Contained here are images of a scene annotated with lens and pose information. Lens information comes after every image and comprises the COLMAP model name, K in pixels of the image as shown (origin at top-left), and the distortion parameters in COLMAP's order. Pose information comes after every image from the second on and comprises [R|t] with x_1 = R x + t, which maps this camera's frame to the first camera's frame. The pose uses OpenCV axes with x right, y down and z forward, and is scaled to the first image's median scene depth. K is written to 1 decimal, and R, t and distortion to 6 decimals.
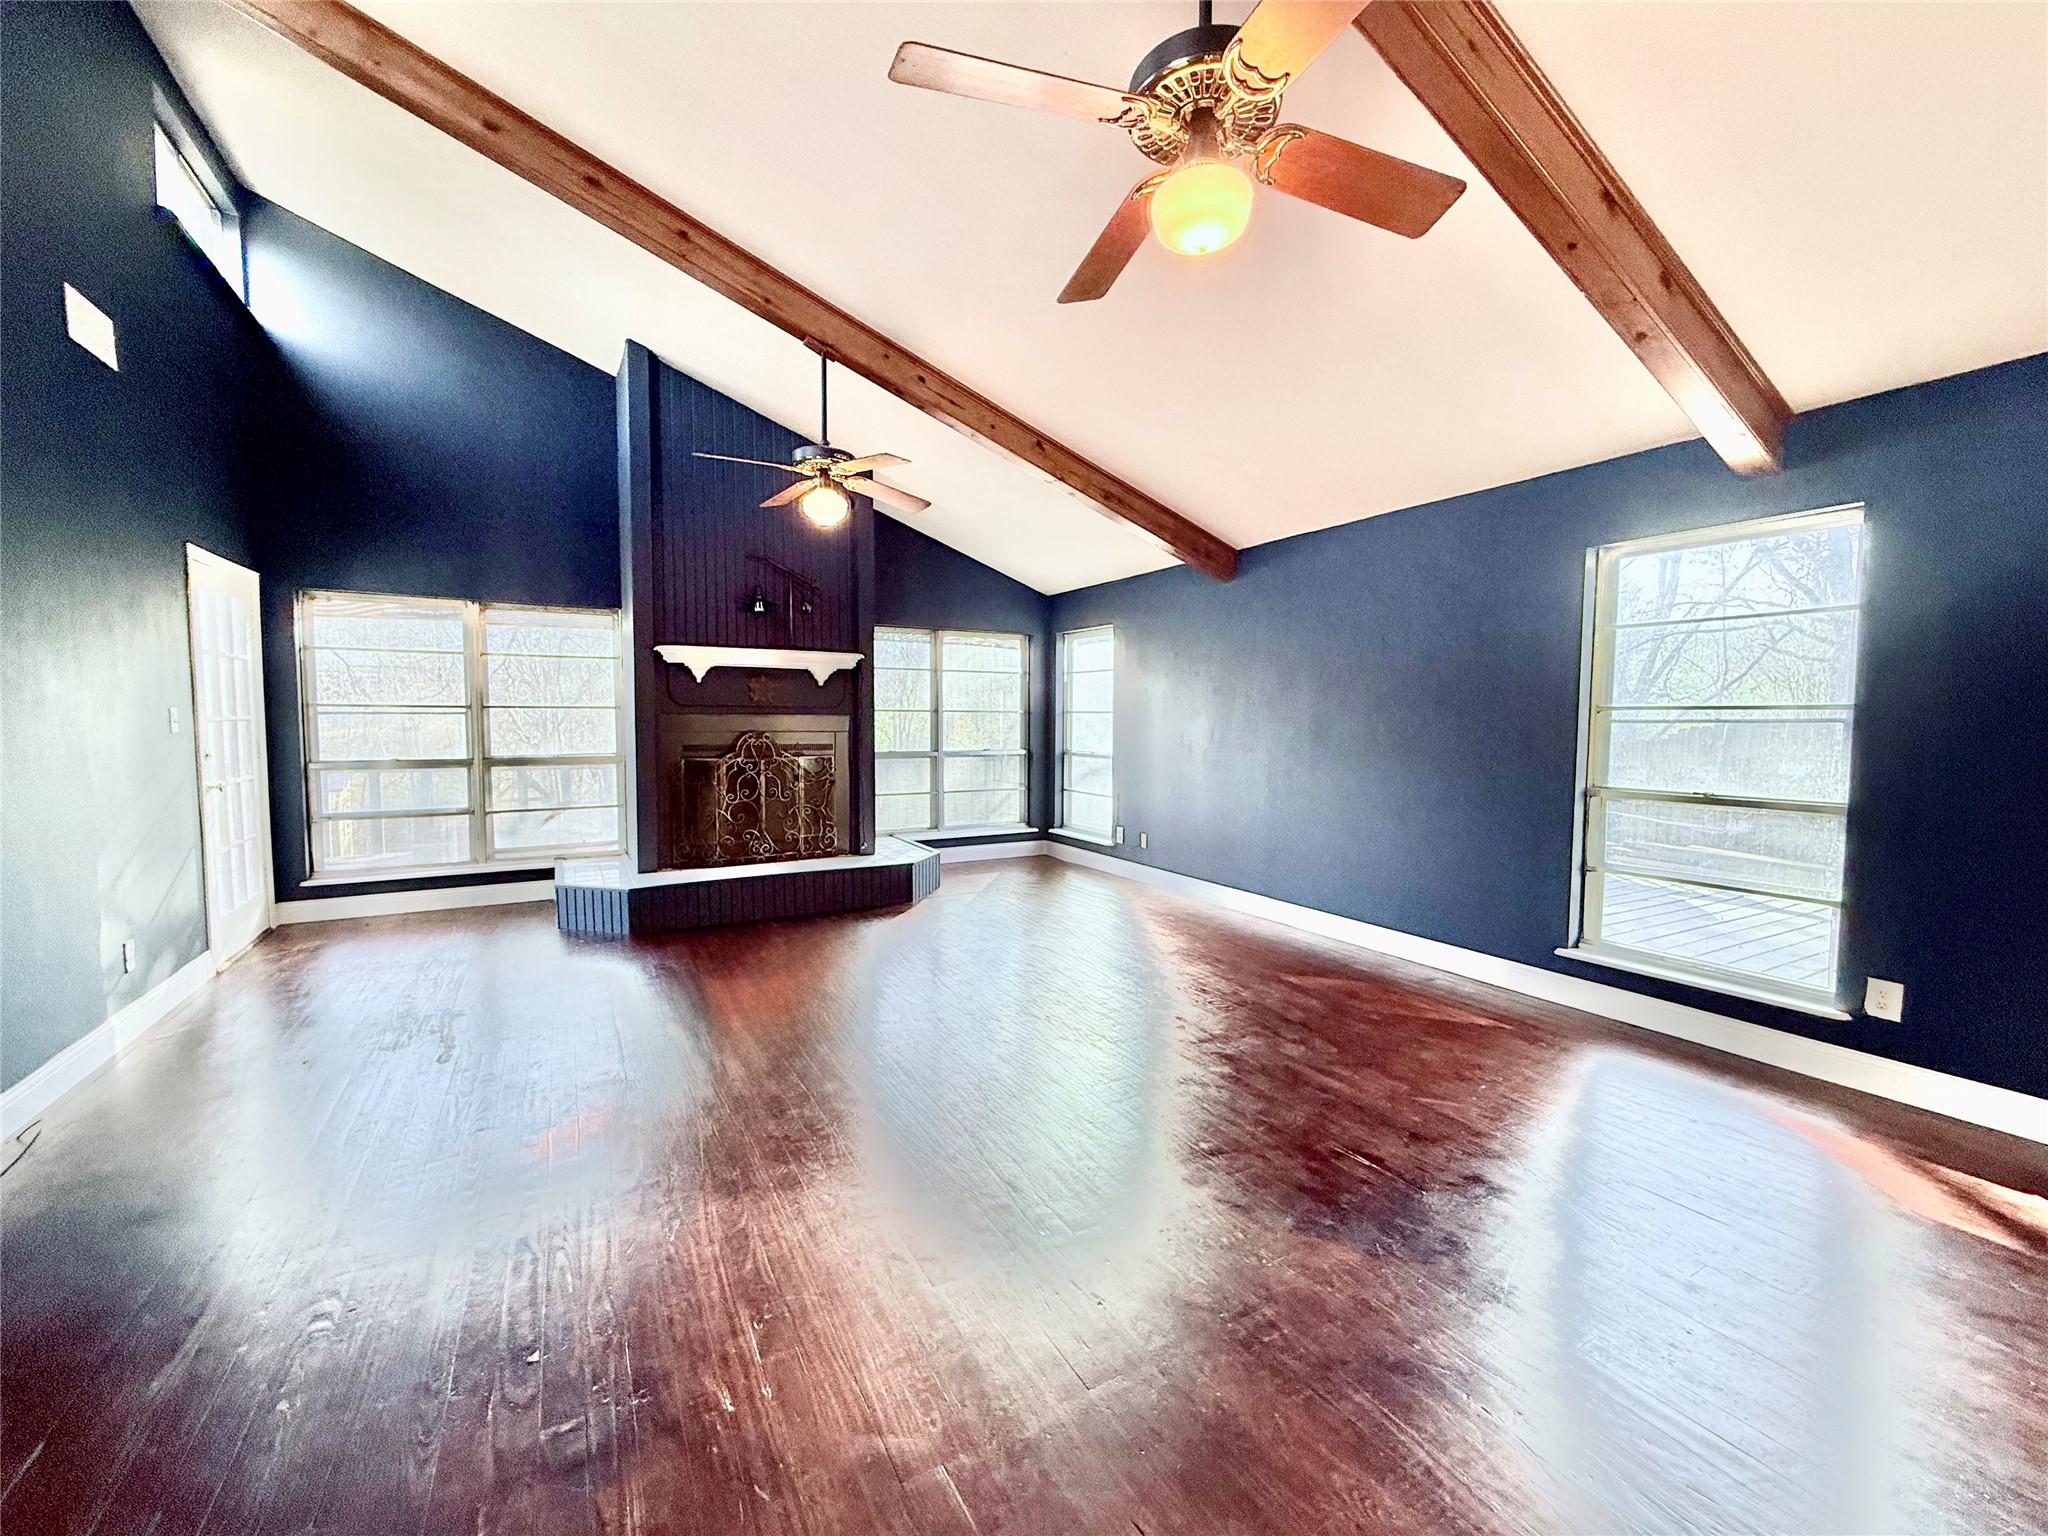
lens RADIAL K [[823.2, 0, 1023.5], [0, 823.2, 766.9], [0, 0, 1]] dist [-0.001226, 0.000239]
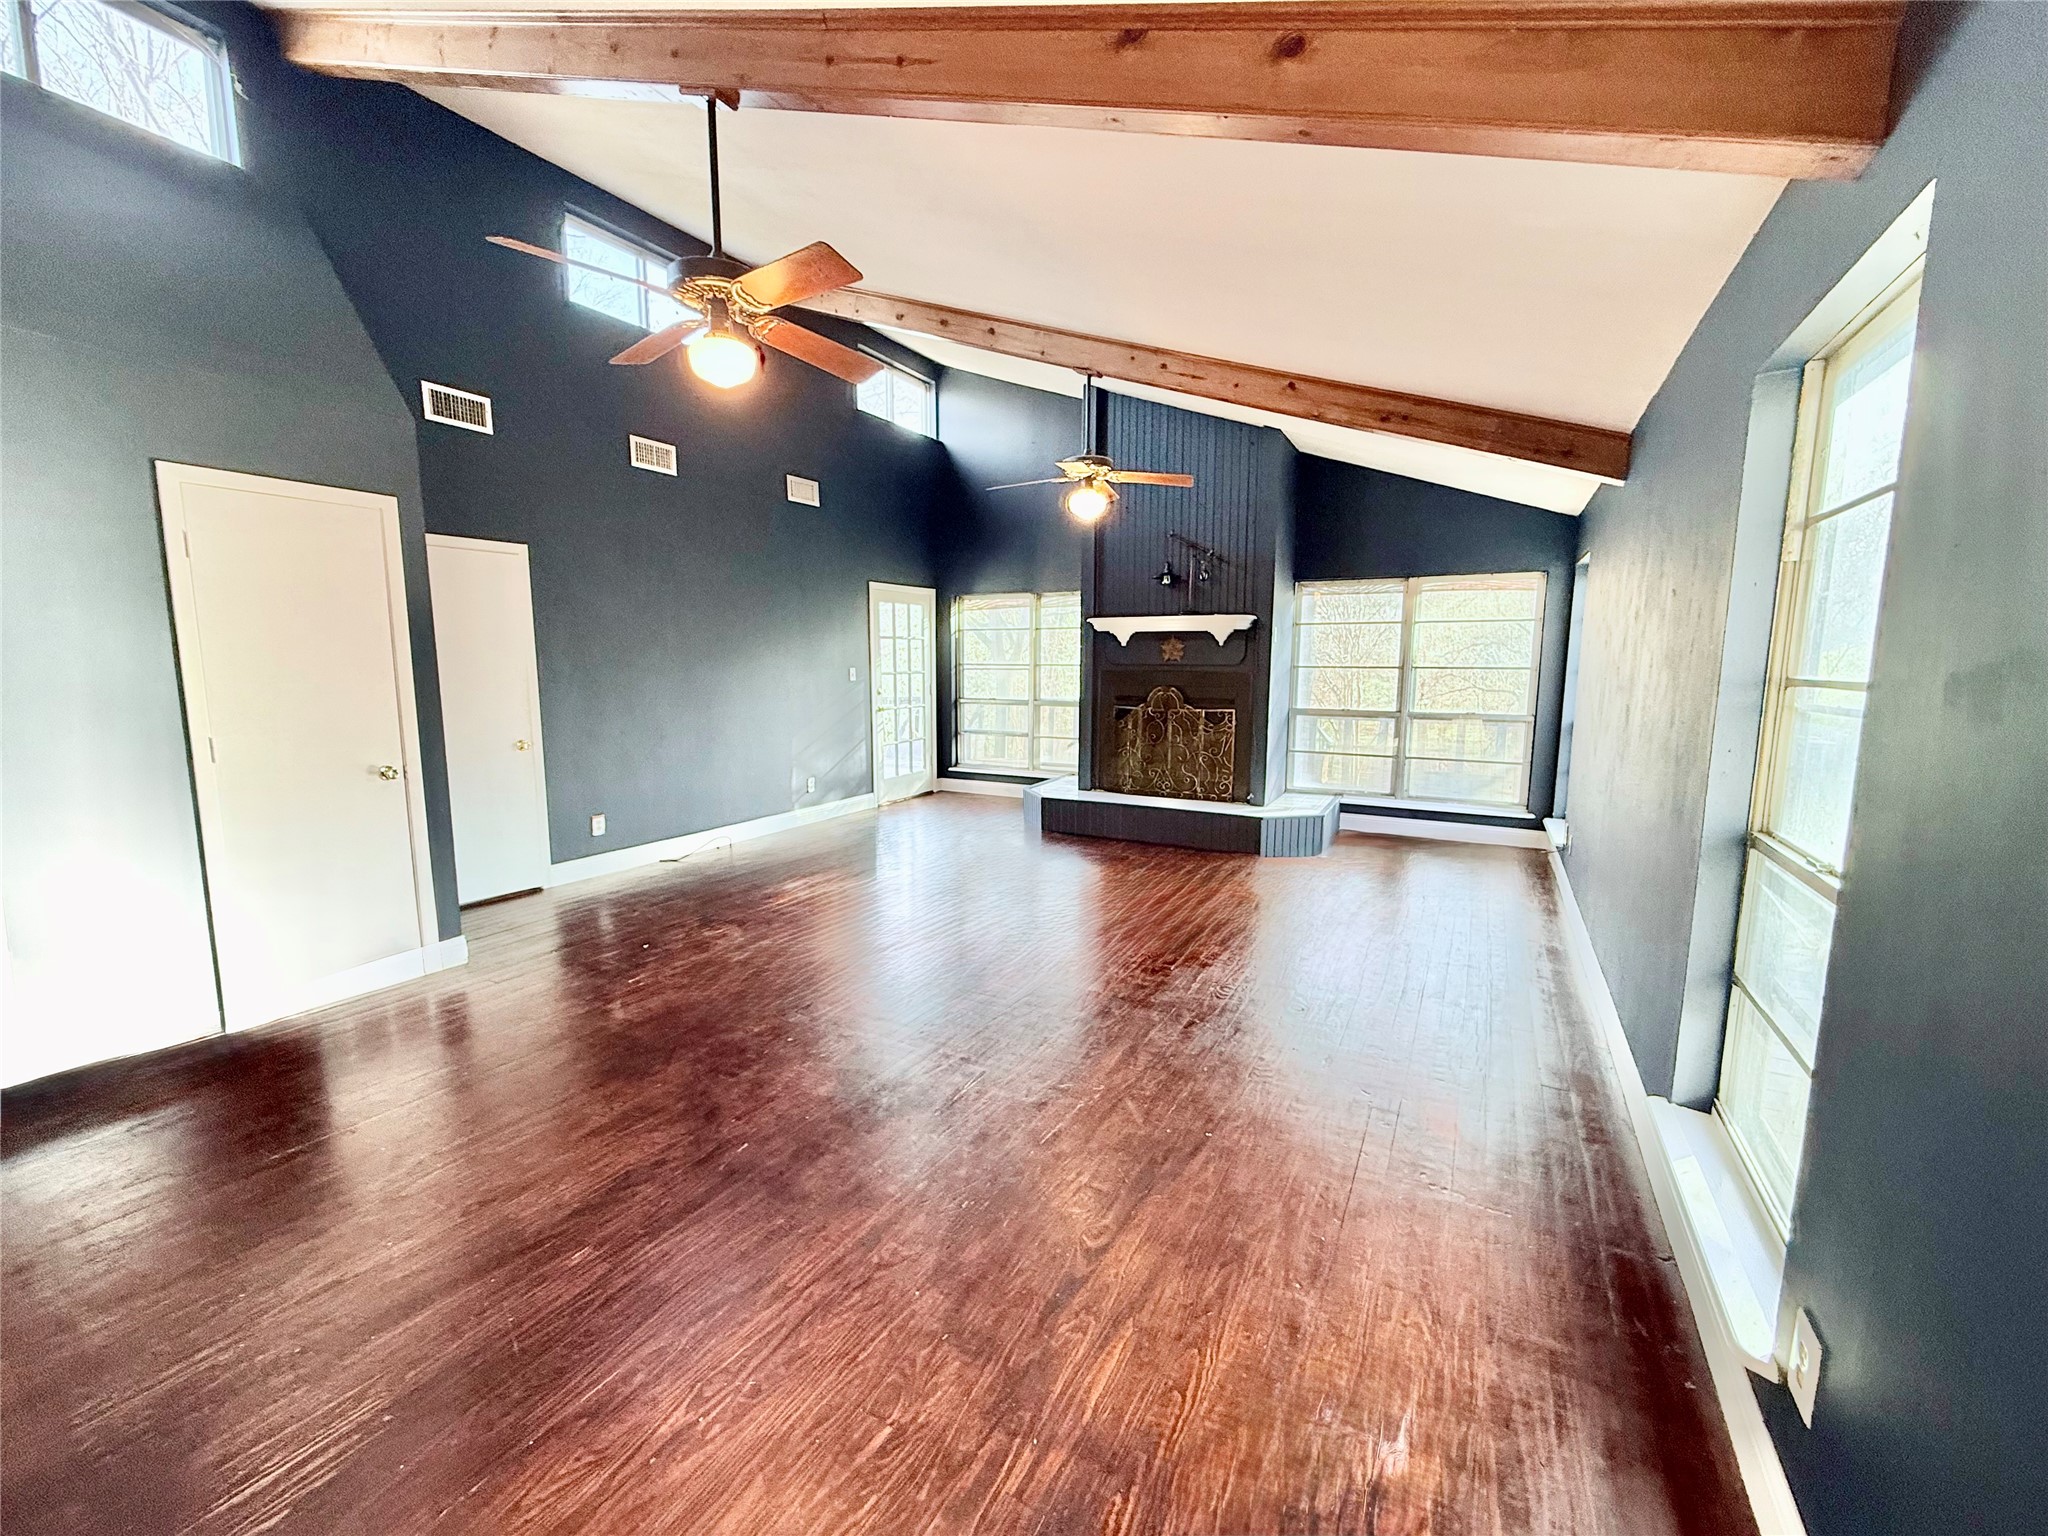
lens RADIAL K [[823.2, 0, 1017.2], [0, 823.2, 769.1], [0, 0, 1]] dist [-0.001226, 0.000239]
pose [[0.508096, 0.108488, -0.854441, 0.608969], [-0.051700, 0.994088, 0.095475, -0.027451], [0.859748, -0.004336, 0.510701, 0.218468]]
